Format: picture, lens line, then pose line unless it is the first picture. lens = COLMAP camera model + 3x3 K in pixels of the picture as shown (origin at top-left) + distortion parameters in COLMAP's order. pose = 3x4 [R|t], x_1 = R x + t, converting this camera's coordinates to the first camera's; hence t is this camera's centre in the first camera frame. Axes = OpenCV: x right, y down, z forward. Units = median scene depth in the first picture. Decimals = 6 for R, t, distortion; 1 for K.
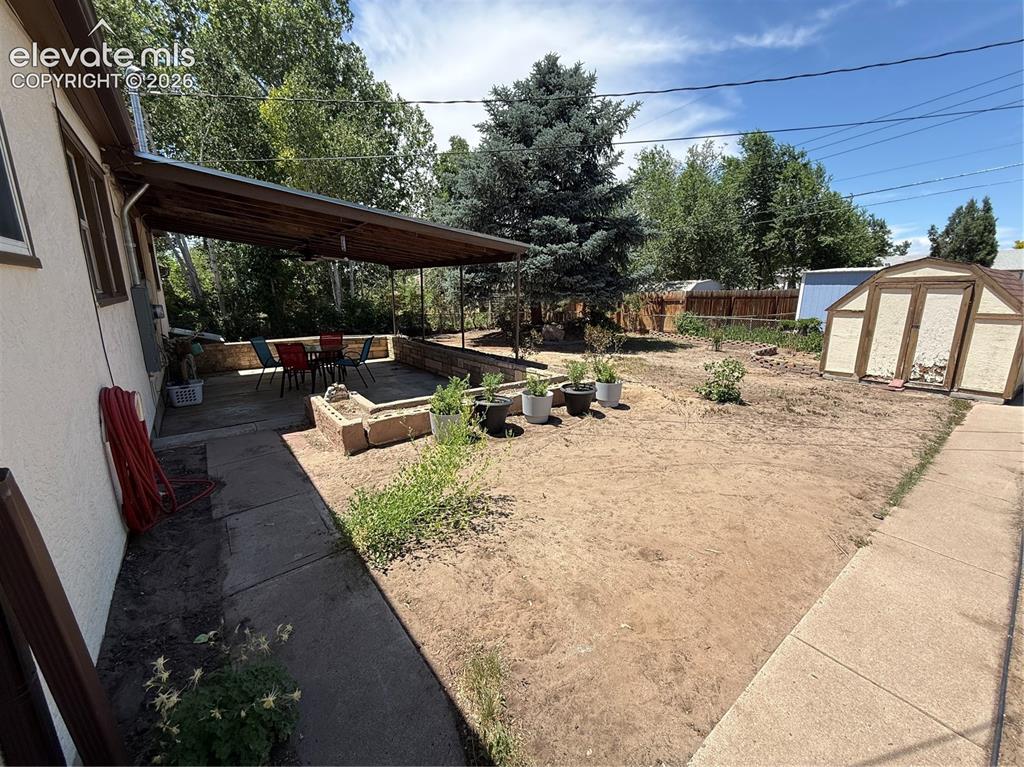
lens RADIAL K [[411.8, 0, 512.2], [0, 411.8, 381.1], [0, 0, 1]] dist [0.001317, 0.000050]
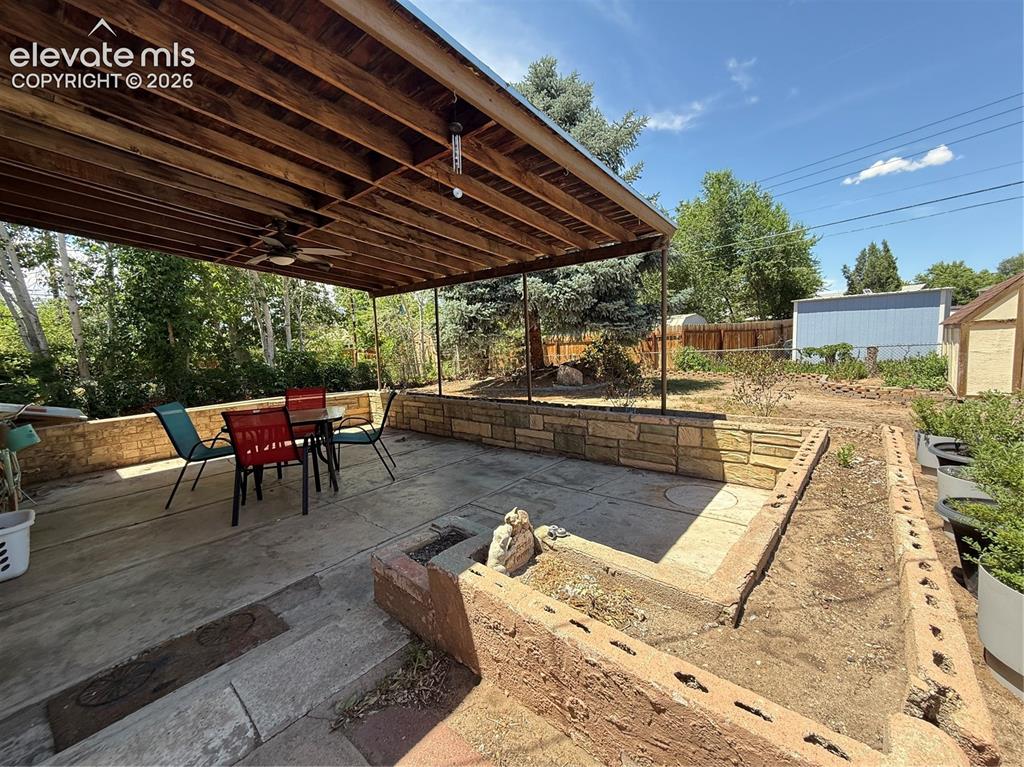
lens RADIAL K [[411.8, 0, 513.3], [0, 411.8, 376.9], [0, 0, 1]] dist [0.001317, 0.000050]
pose [[0.980045, -0.057949, 0.190143, -0.281872], [0.083348, 0.988211, -0.128424, -0.035749], [-0.180459, 0.141709, 0.973321, 0.397473]]
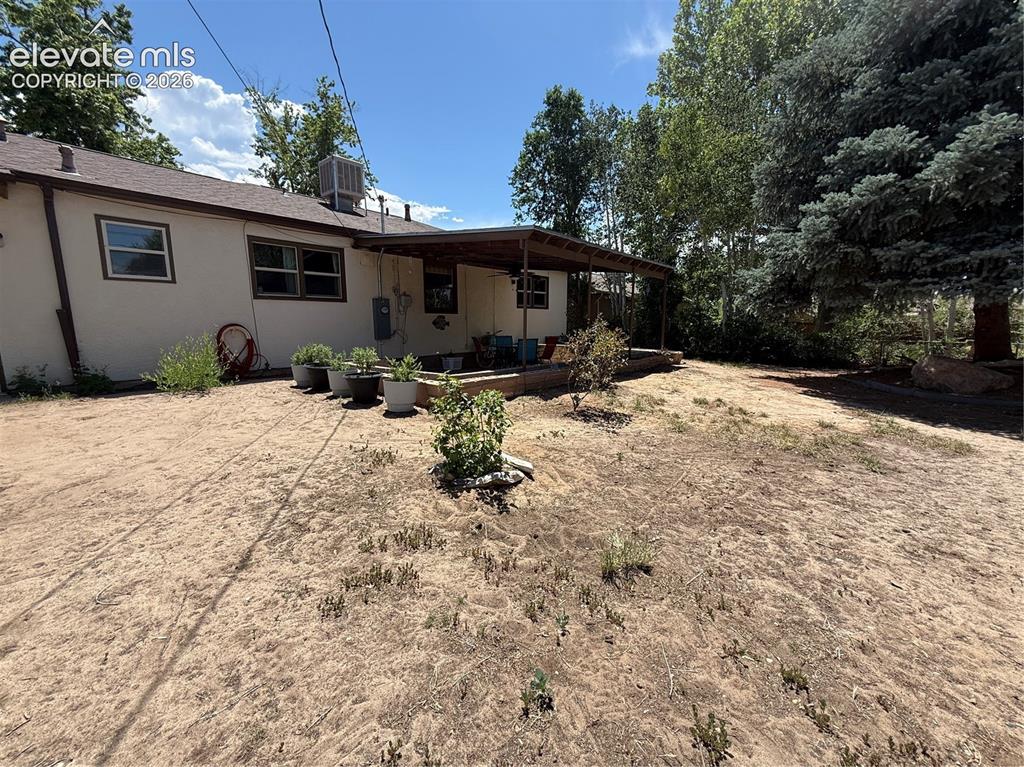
lens RADIAL K [[411.8, 0, 514.6], [0, 411.8, 381.0], [0, 0, 1]] dist [0.001317, 0.000050]
pose [[0.206989, 0.129805, -0.969694, 0.771609], [-0.211048, 0.973747, 0.085298, -0.081965], [0.955308, 0.186996, 0.228950, 0.746588]]
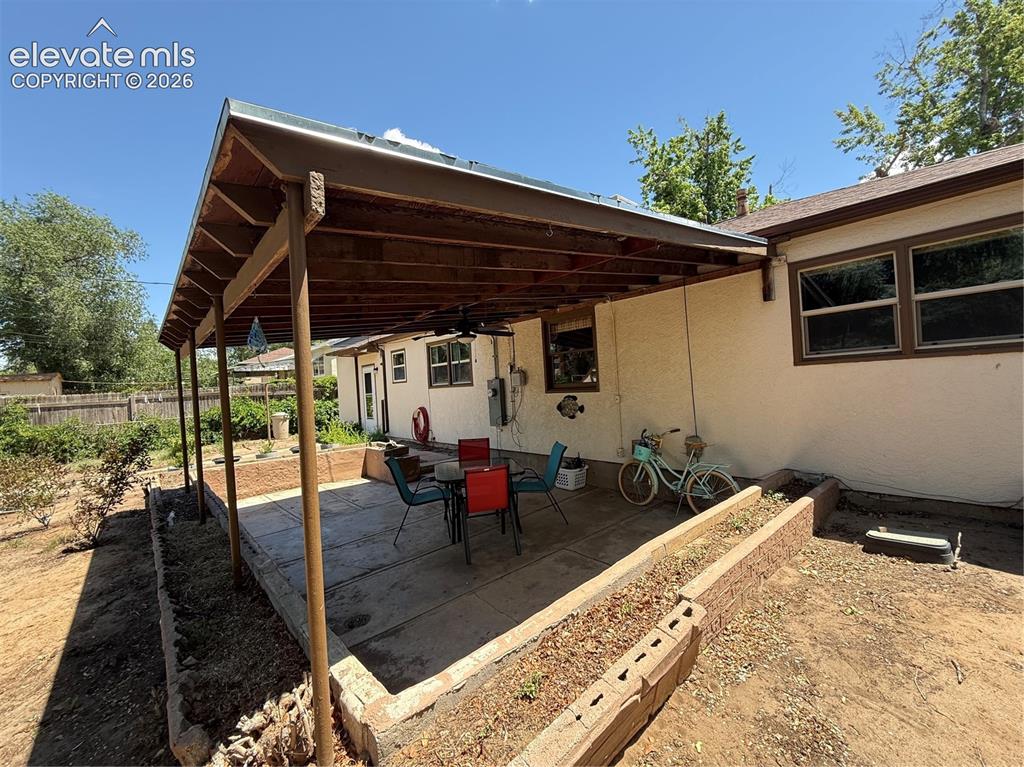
lens RADIAL K [[411.8, 0, 517.6], [0, 411.8, 382.9], [0, 0, 1]] dist [0.001317, 0.000050]
pose [[-0.995032, 0.051484, -0.085208, -0.503241], [0.031964, 0.975798, 0.216324, -0.350082], [0.094283, 0.212526, -0.972596, 1.637877]]
